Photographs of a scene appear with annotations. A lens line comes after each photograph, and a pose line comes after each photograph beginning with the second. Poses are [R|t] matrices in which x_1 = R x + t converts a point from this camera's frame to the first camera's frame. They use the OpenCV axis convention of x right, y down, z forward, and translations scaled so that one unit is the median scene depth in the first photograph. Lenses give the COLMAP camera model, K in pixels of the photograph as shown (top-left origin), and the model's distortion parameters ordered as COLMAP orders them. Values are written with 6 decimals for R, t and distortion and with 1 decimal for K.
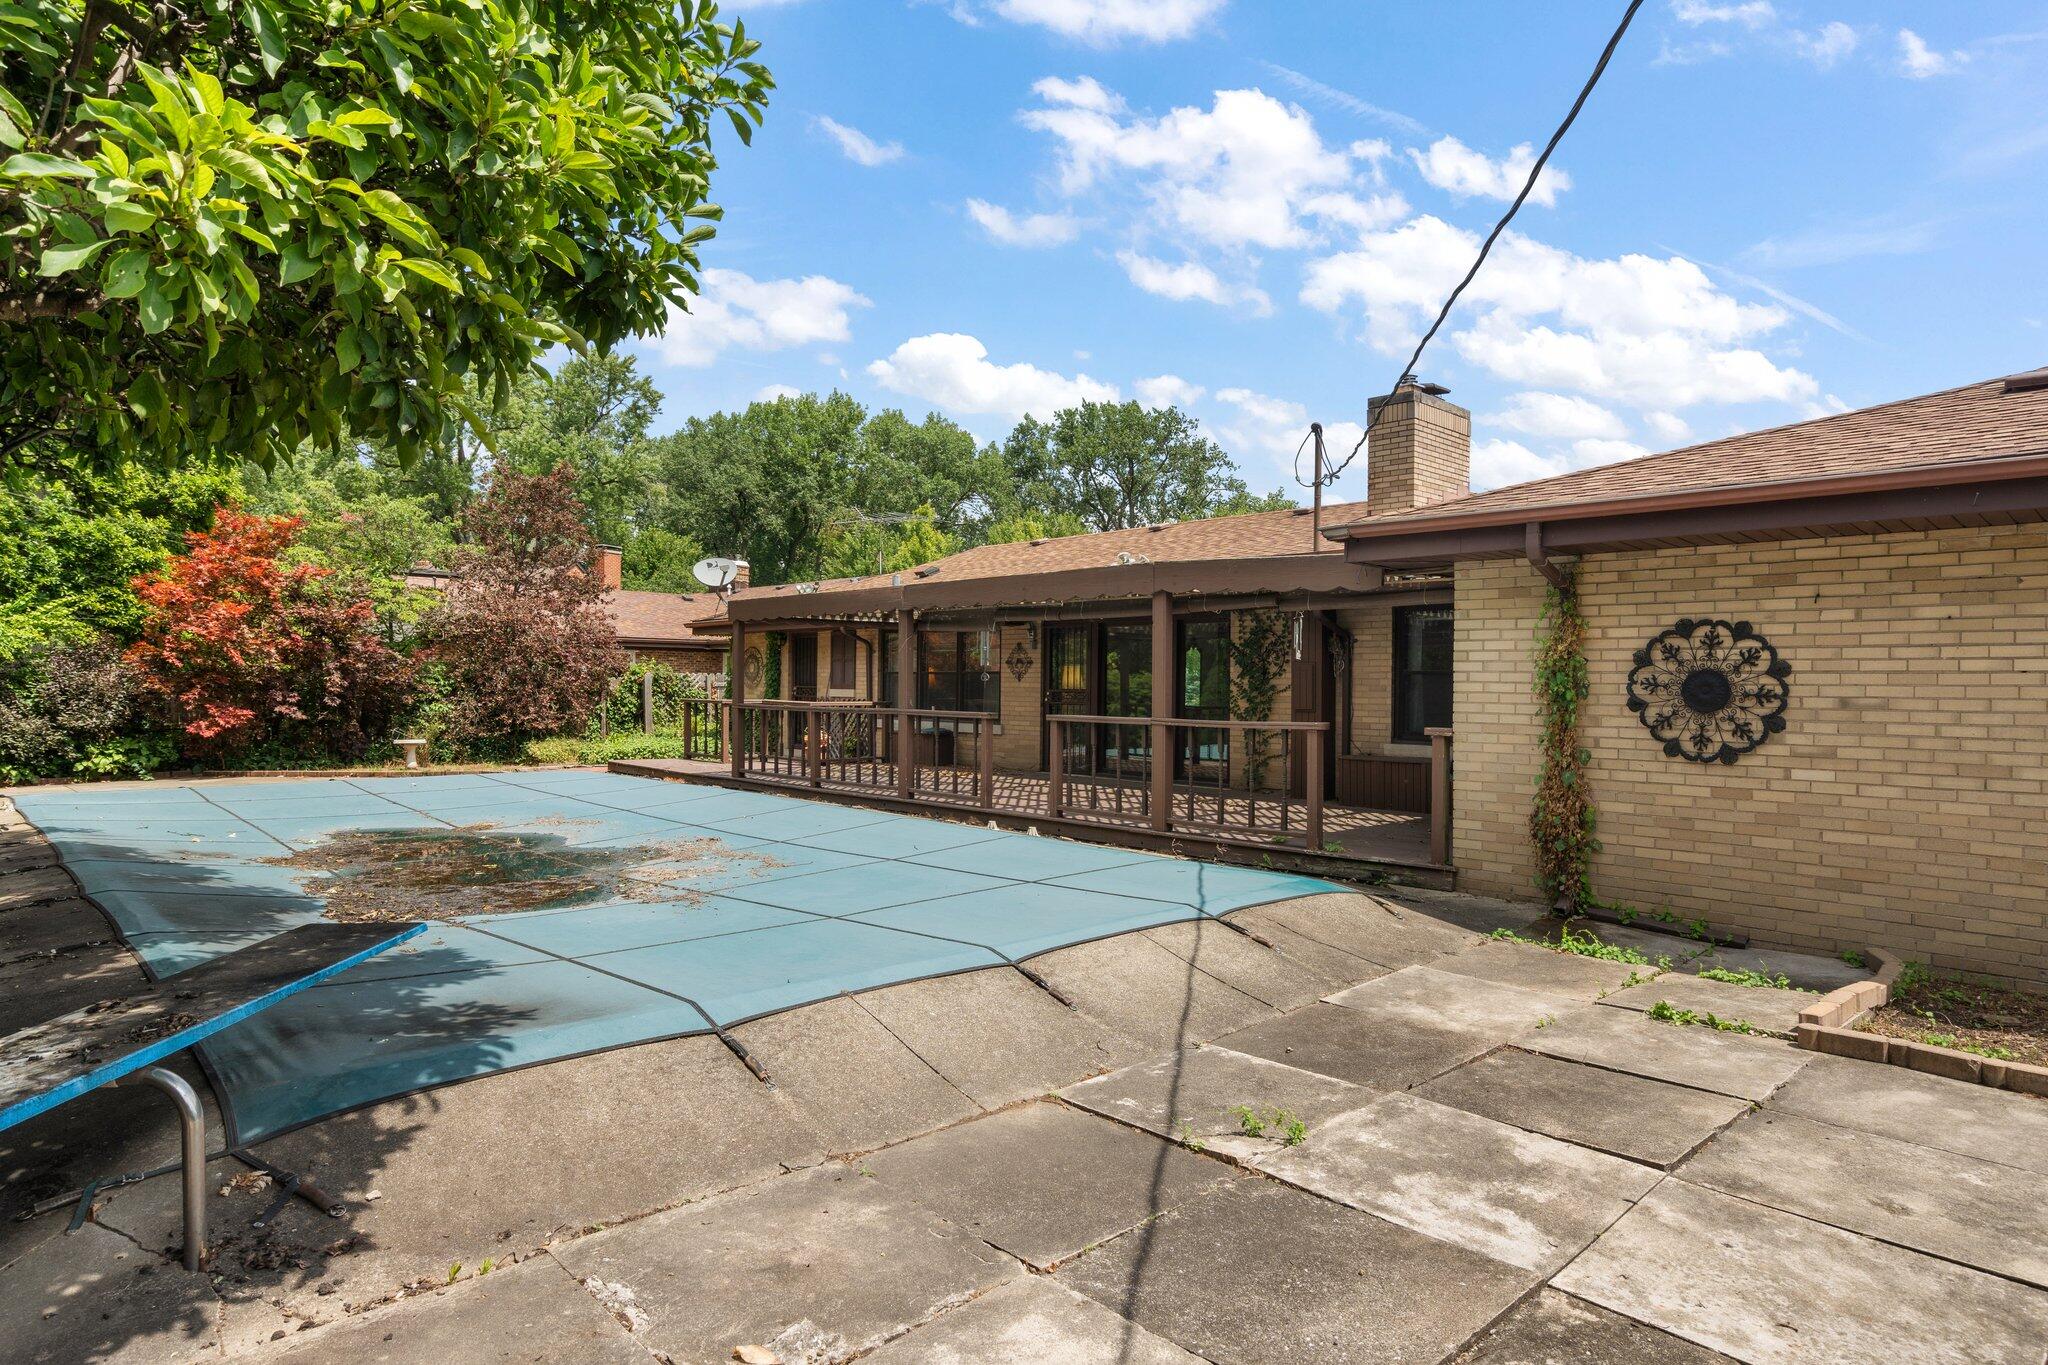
lens RADIAL K [[1154.3, 0, 1023.4], [0, 1154.3, 674.9], [0, 0, 1]] dist [0.002628, 0.002745]
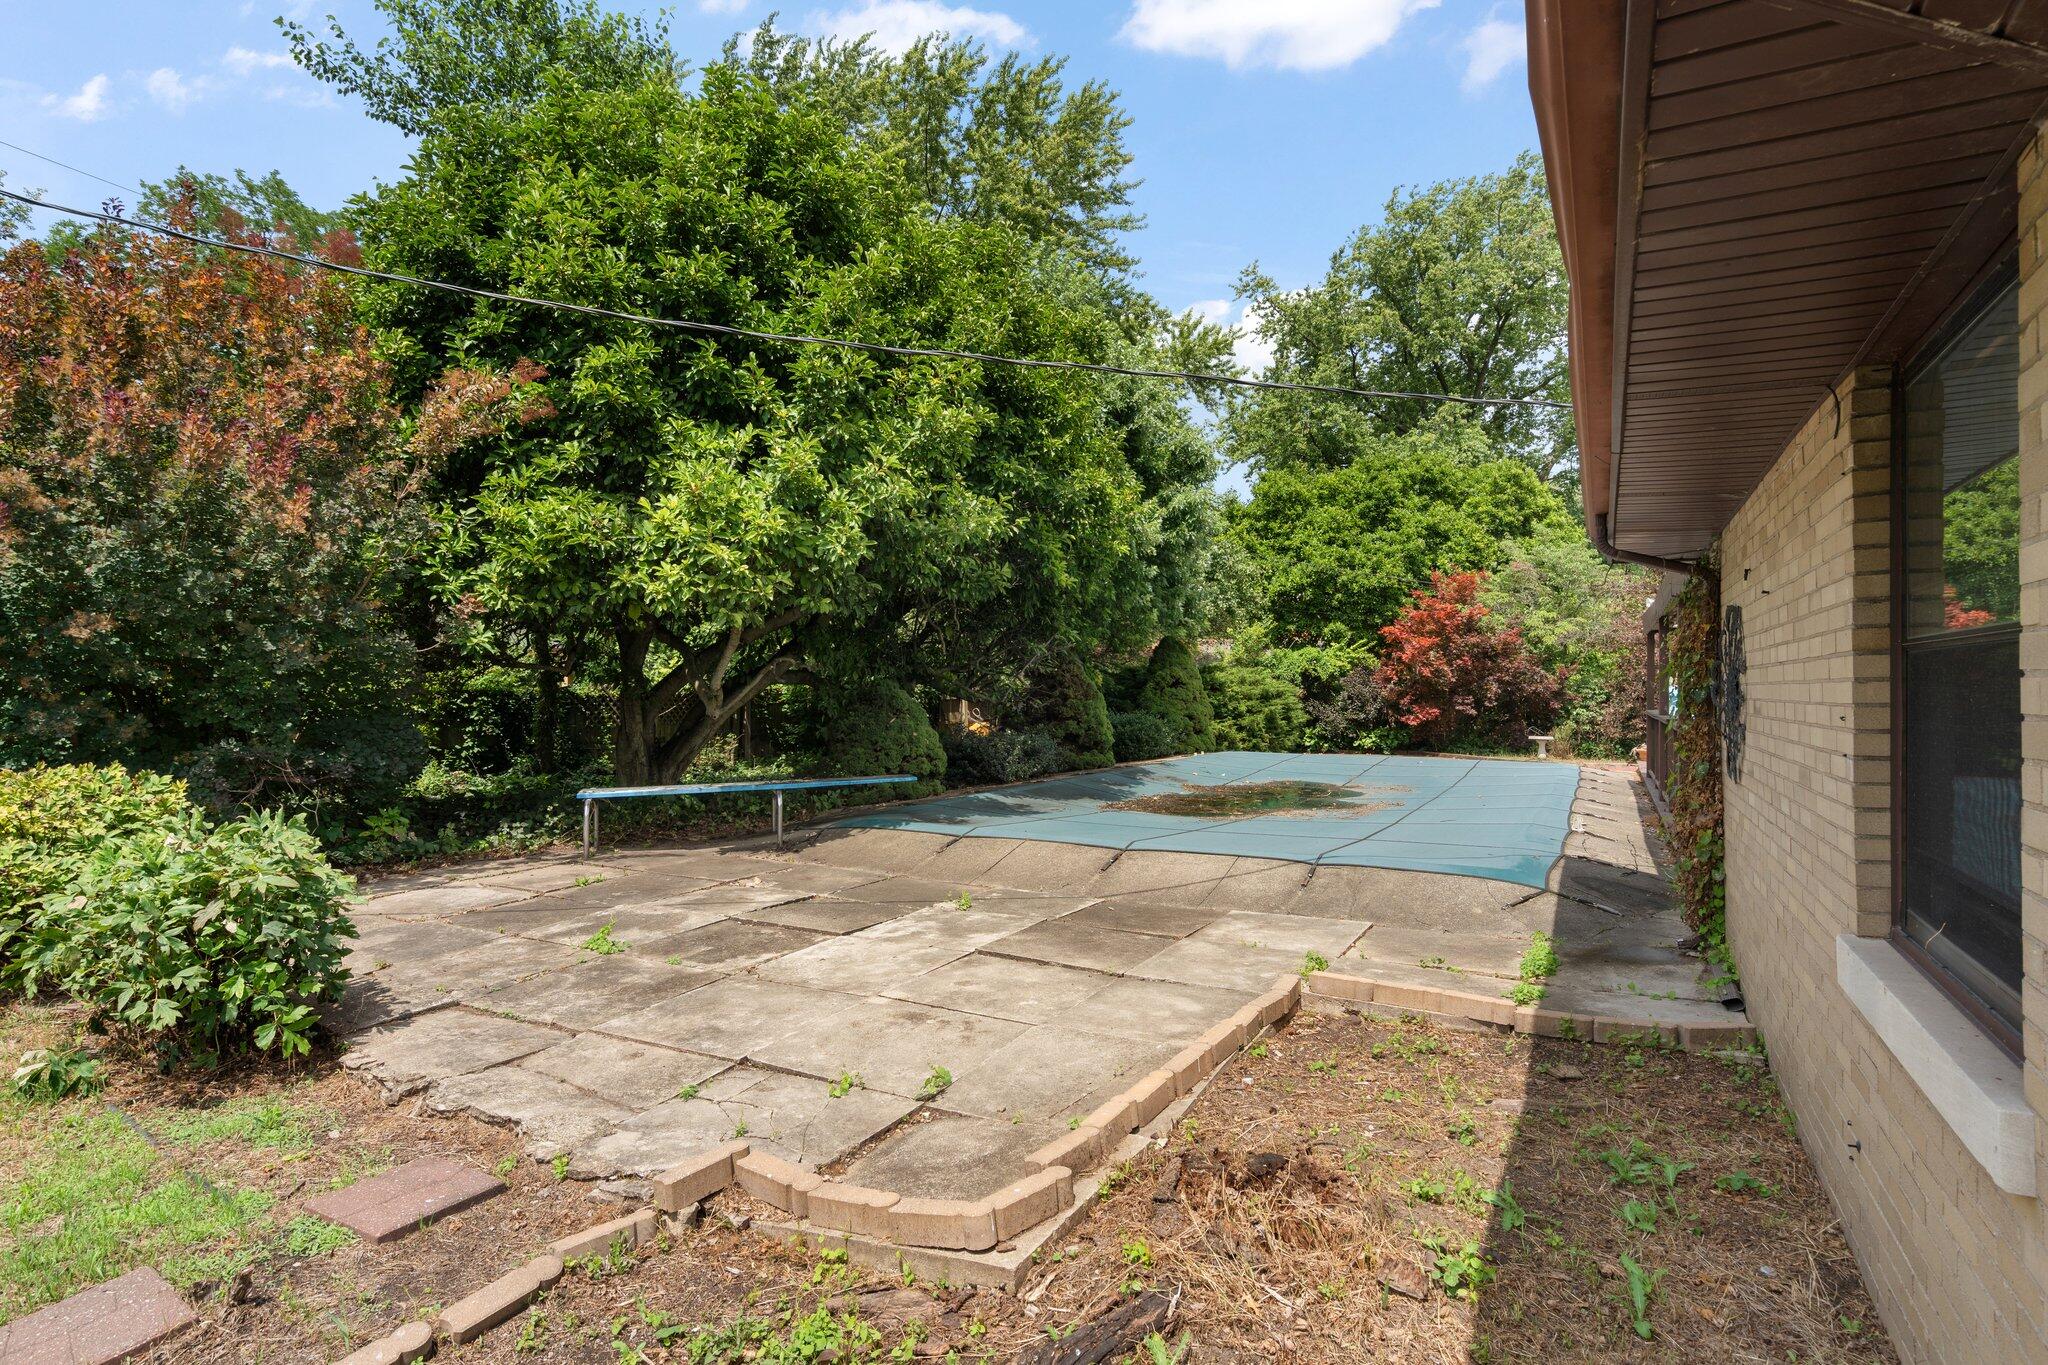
lens RADIAL K [[1091.7, 0, 1024.7], [0, 1091.7, 684.4], [0, 0, 1]] dist [0.000167, 0.003147]
pose [[0.293609, -0.004607, -0.955914, 1.811312], [-0.003015, 0.999979, -0.005746, 0.032882], [0.955921, 0.004569, 0.293589, 0.495969]]
